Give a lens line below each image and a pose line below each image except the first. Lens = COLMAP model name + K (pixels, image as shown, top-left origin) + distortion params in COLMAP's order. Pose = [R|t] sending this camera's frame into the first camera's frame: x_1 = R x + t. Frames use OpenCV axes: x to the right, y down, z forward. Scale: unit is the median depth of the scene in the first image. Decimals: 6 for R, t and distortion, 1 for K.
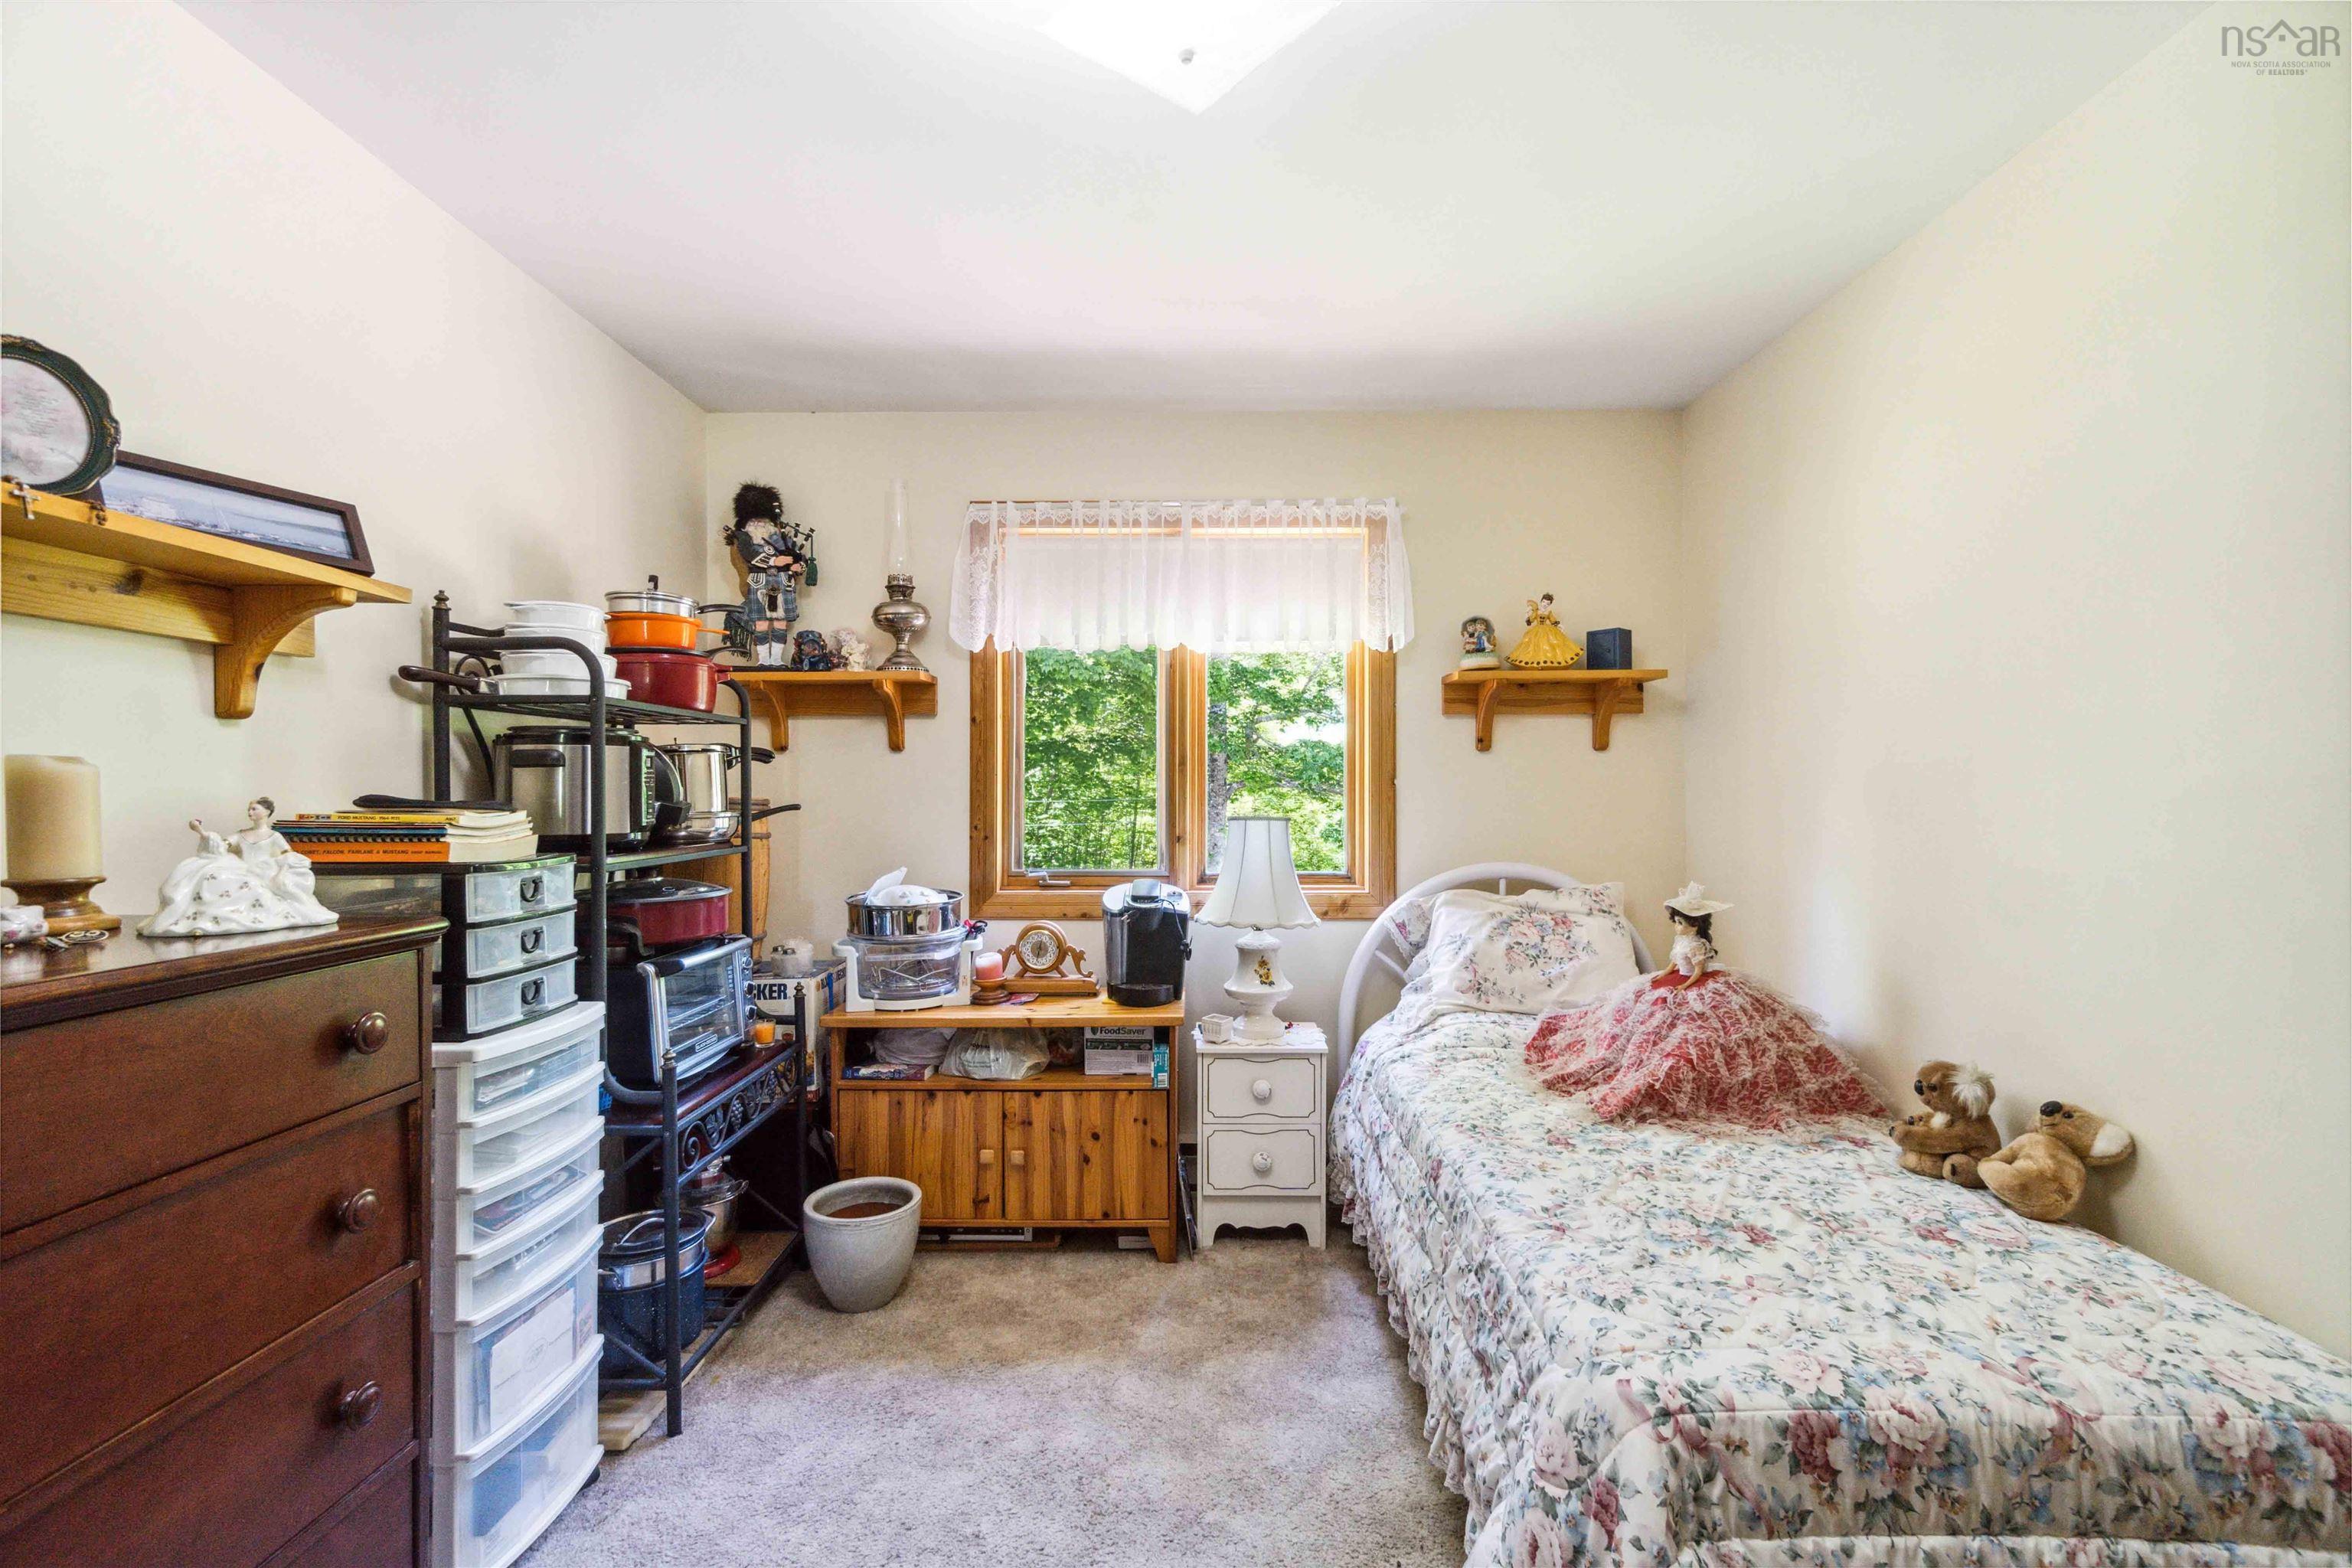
lens RADIAL K [[1041.7, 0, 1171.4], [0, 1041.7, 791.3], [0, 0, 1]] dist [-0.000918, 0.001181]
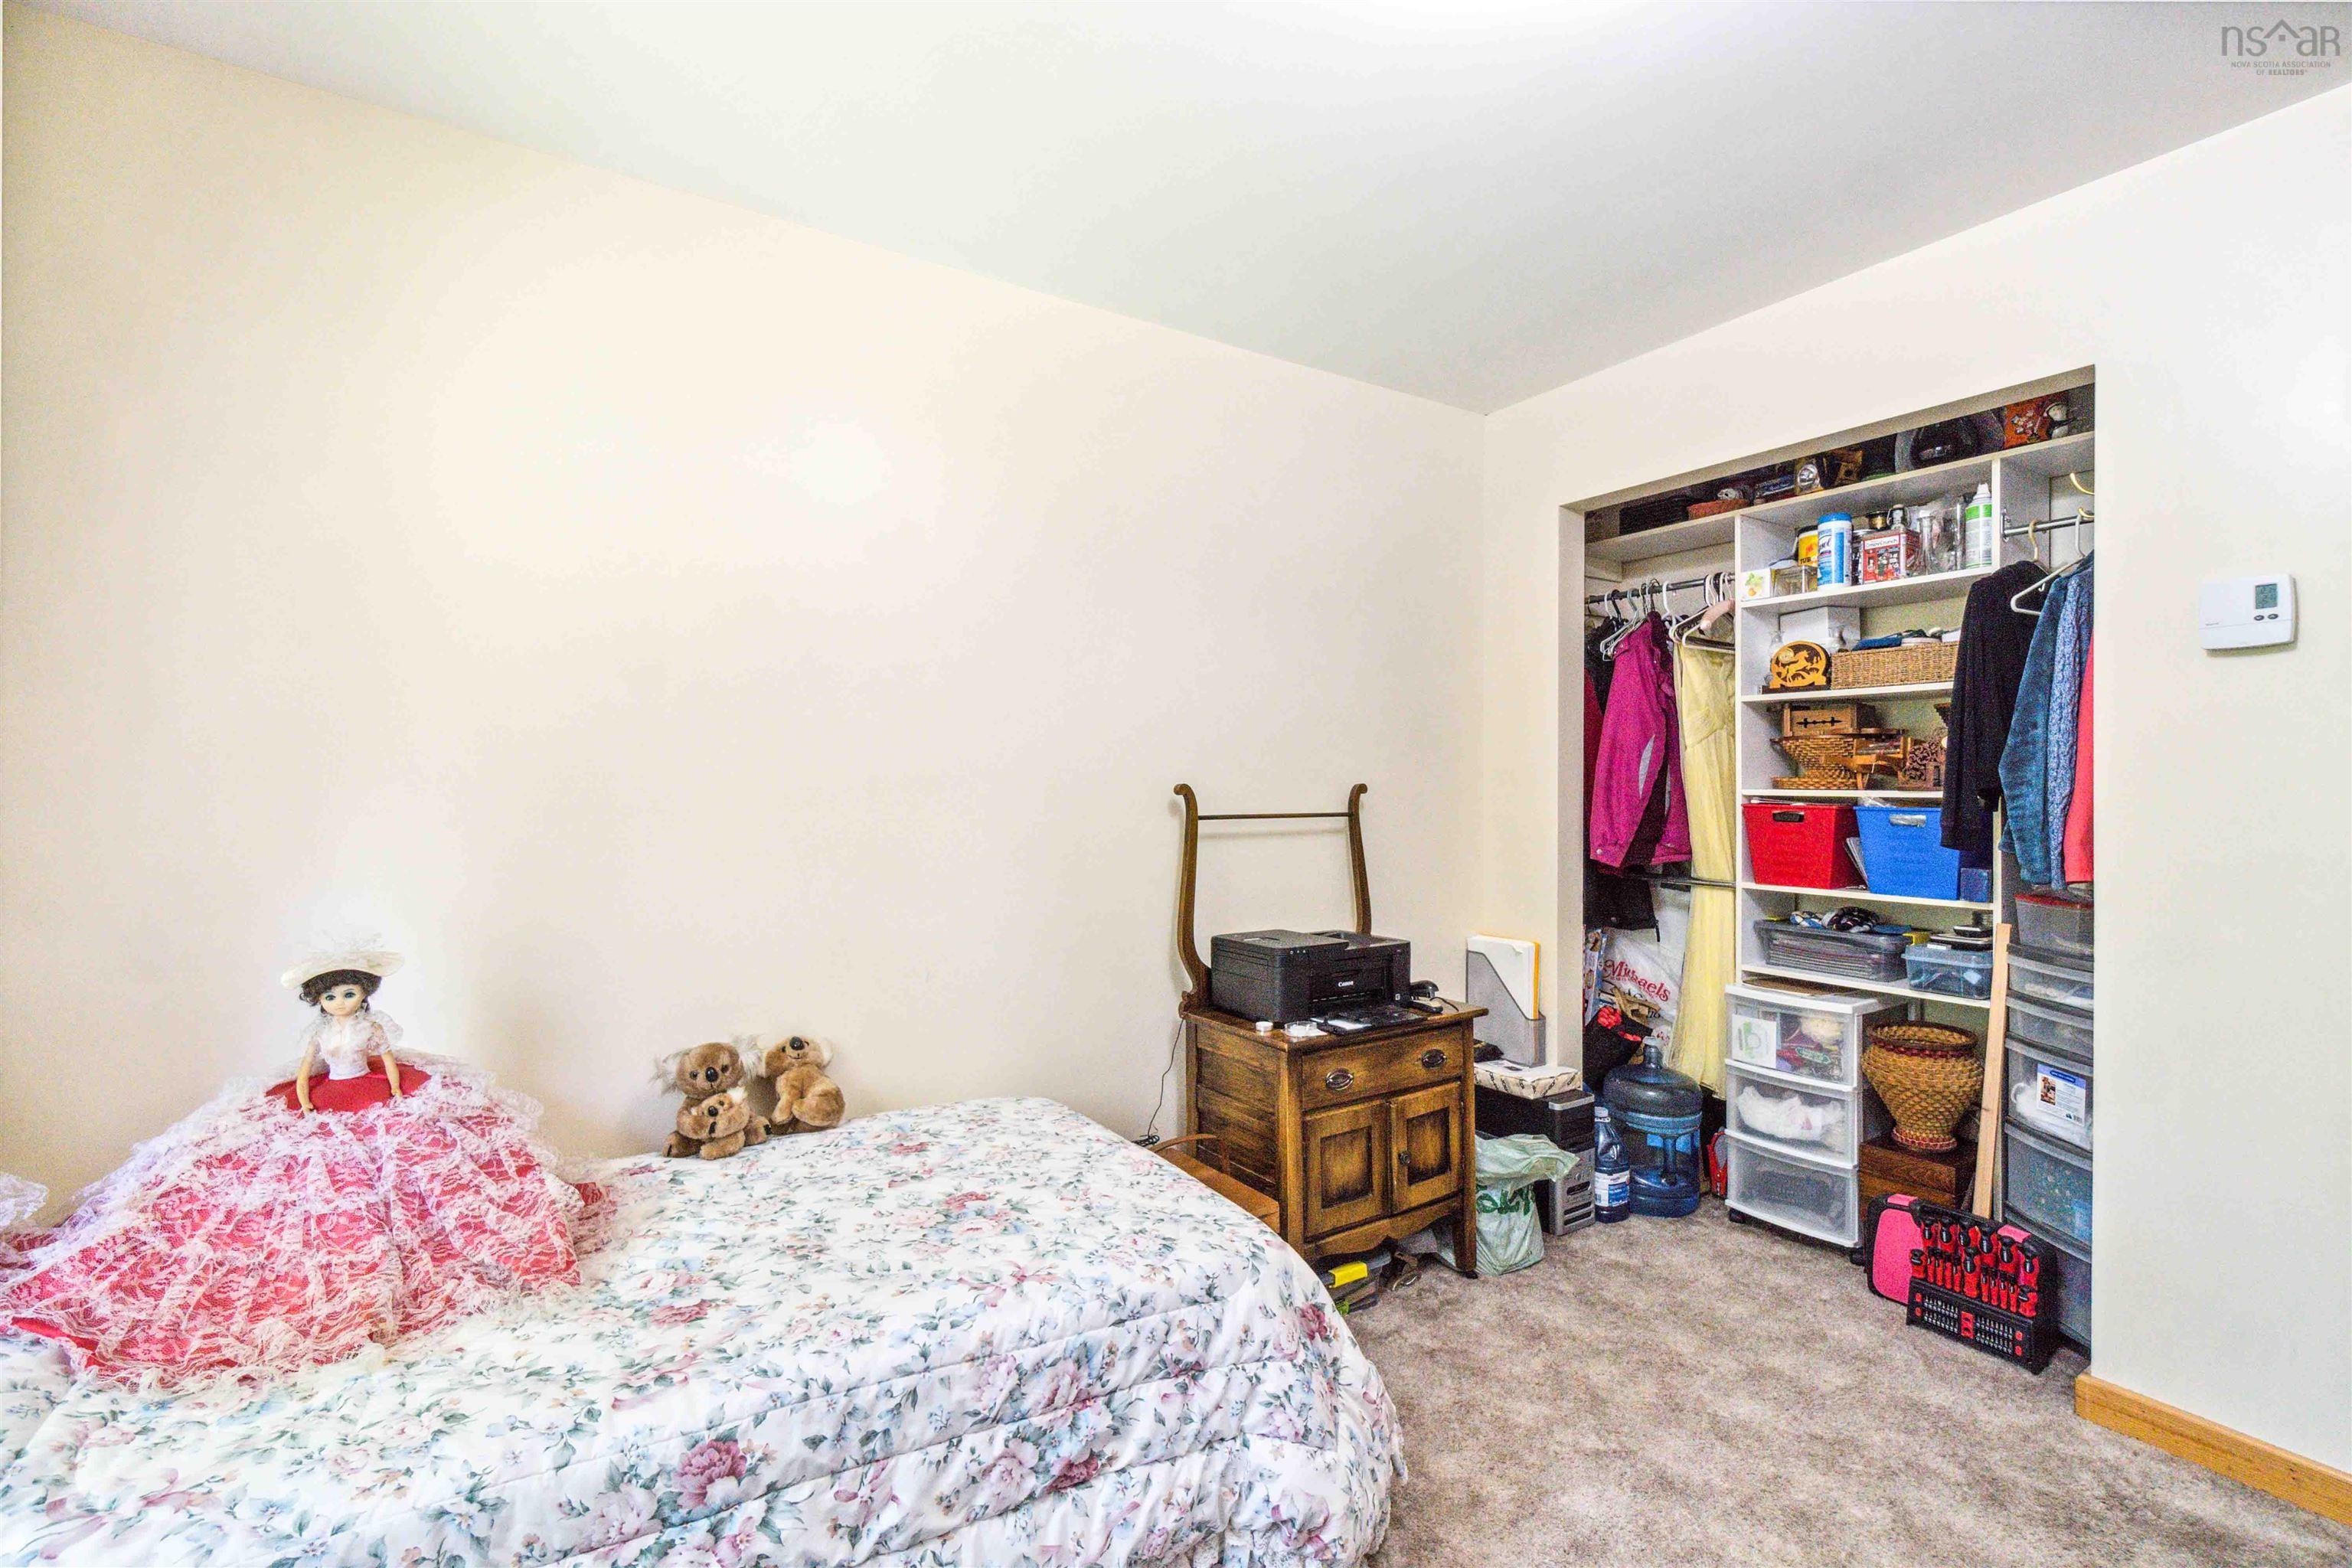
lens RADIAL K [[1041.7, 0, 1191.1], [0, 1041.7, 780.6], [0, 0, 1]] dist [-0.000918, 0.001181]
pose [[-0.568650, -0.000893, 0.822579, -0.260934], [-0.004703, 0.999987, -0.002165, -0.000275], [-0.822566, -0.005100, -0.568647, 0.831636]]
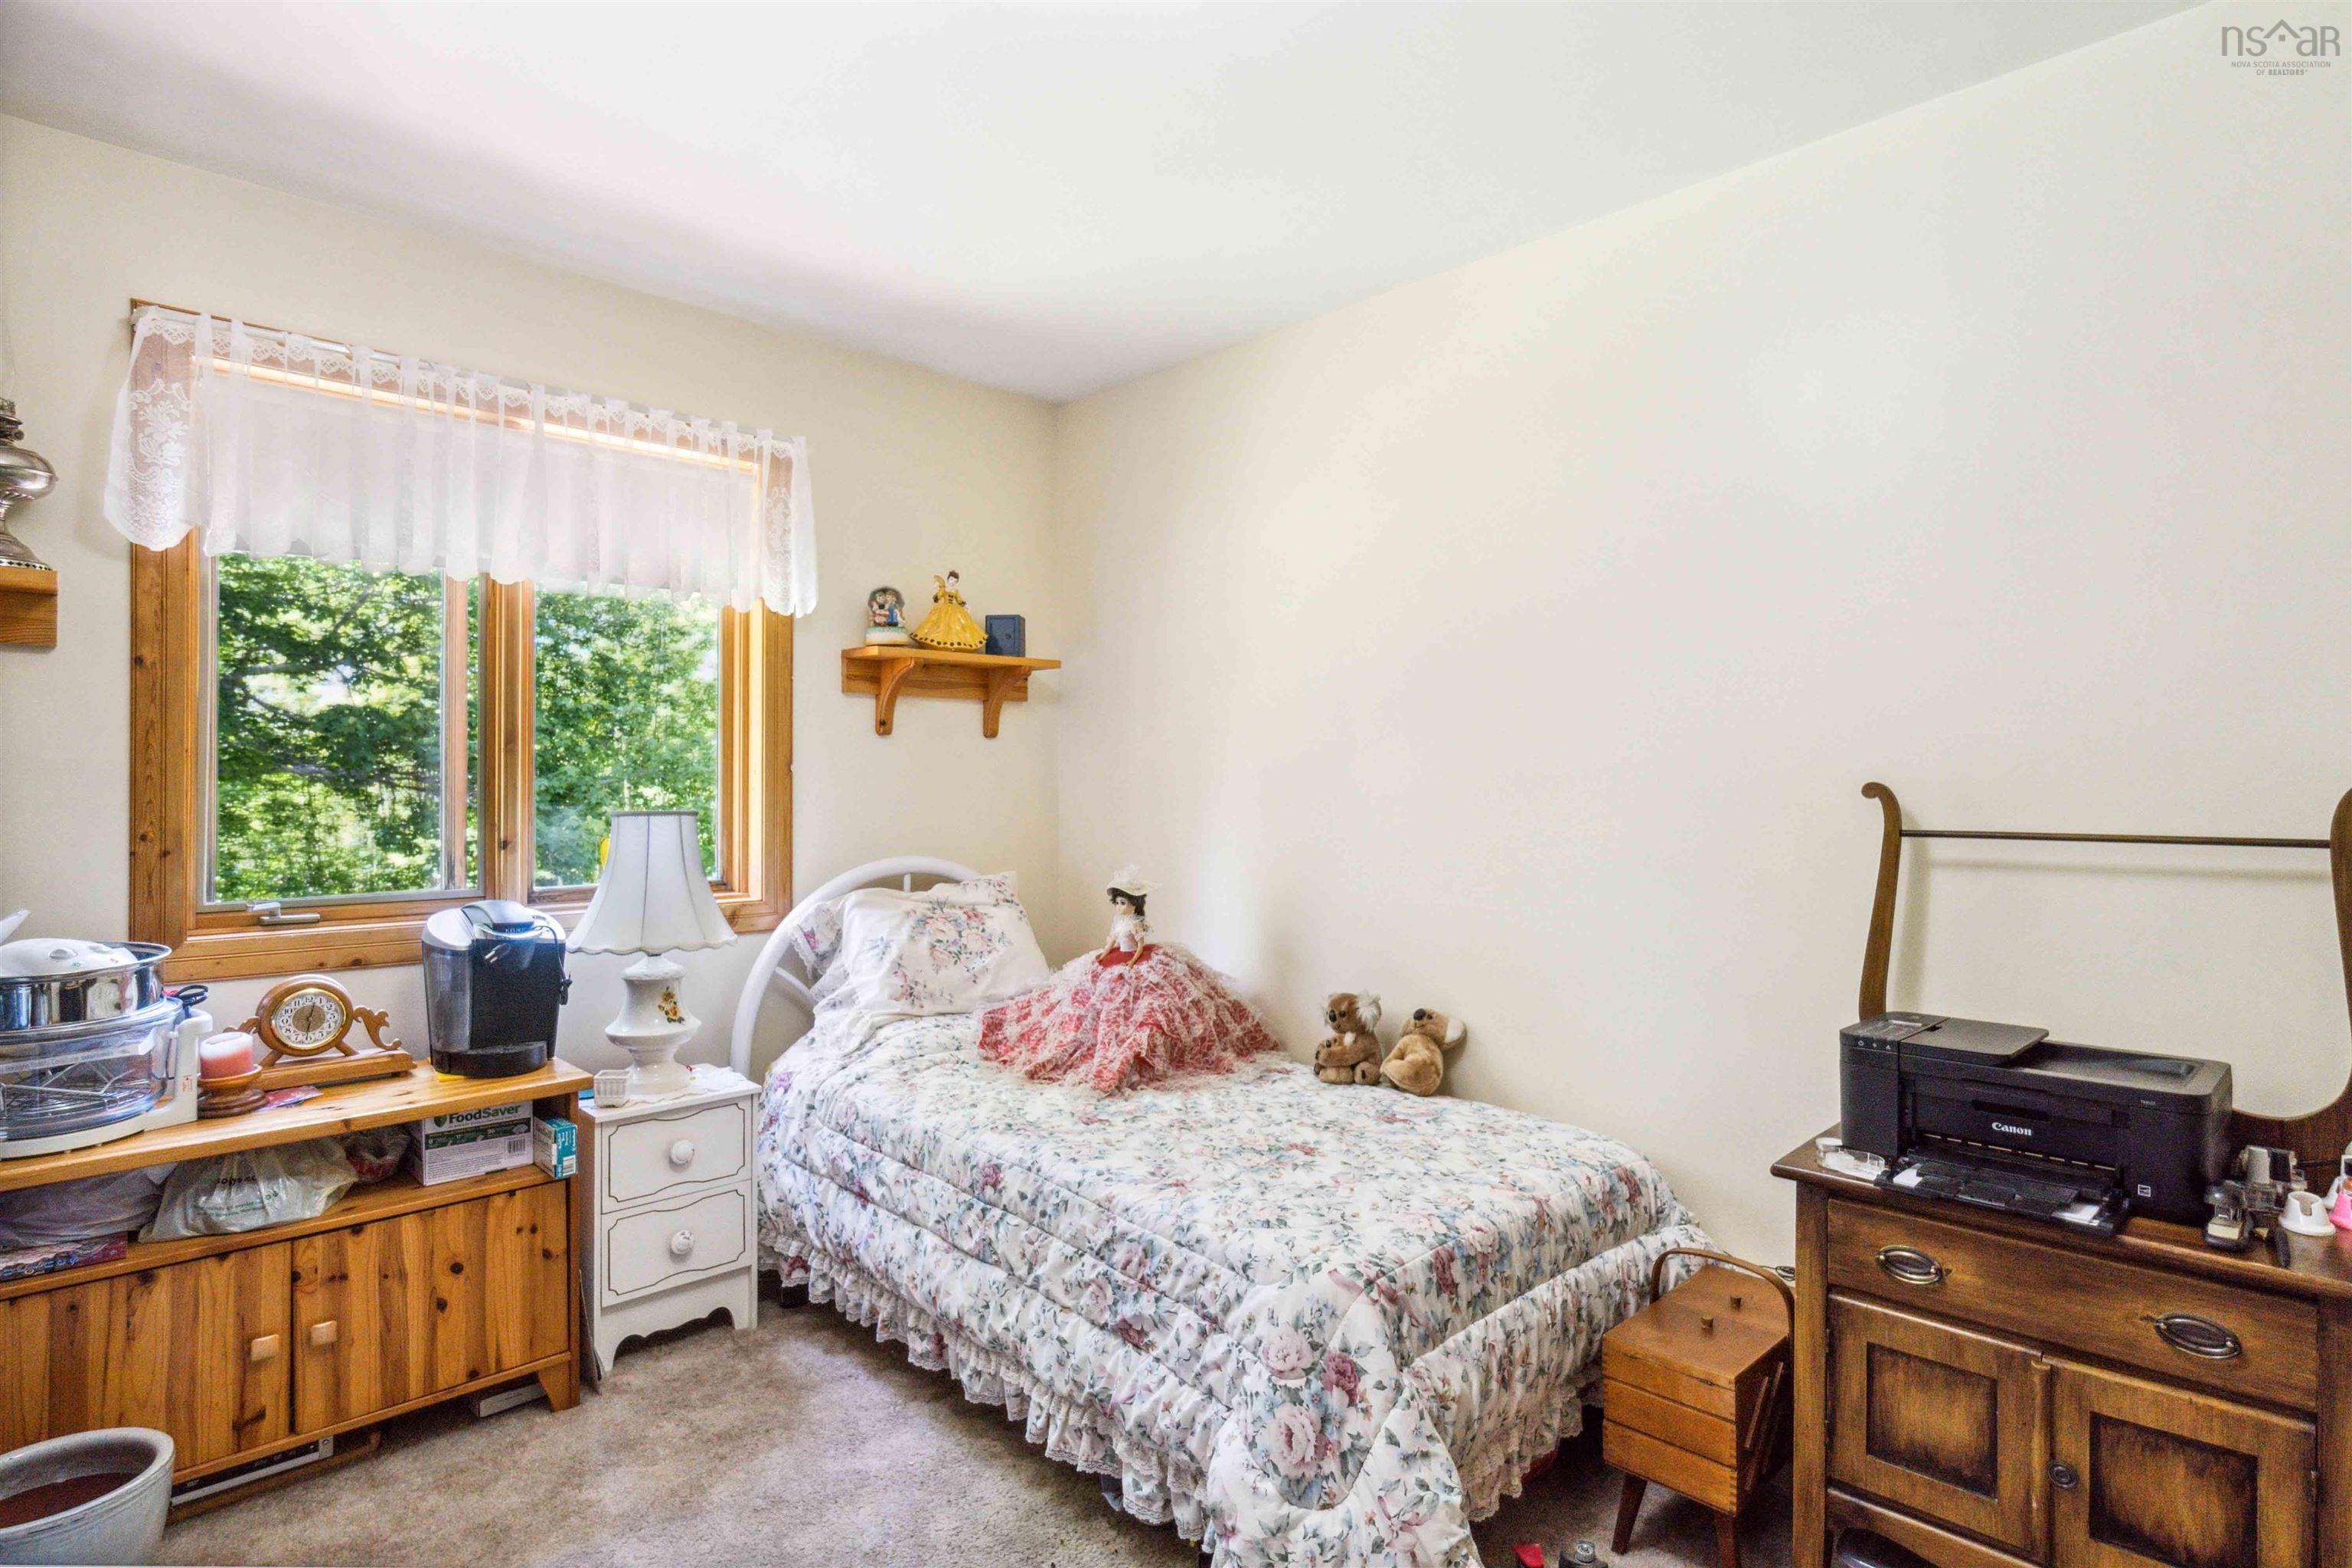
lens RADIAL K [[1232.9, 0, 1210.1], [0, 1232.9, 791.7], [0, 0, 1]] dist [0.001423, 0.000981]
pose [[0.693355, -0.005606, 0.720575, -0.314784], [-0.001742, 0.999954, 0.009455, 0.000090], [-0.720594, -0.007811, 0.693313, 0.055414]]
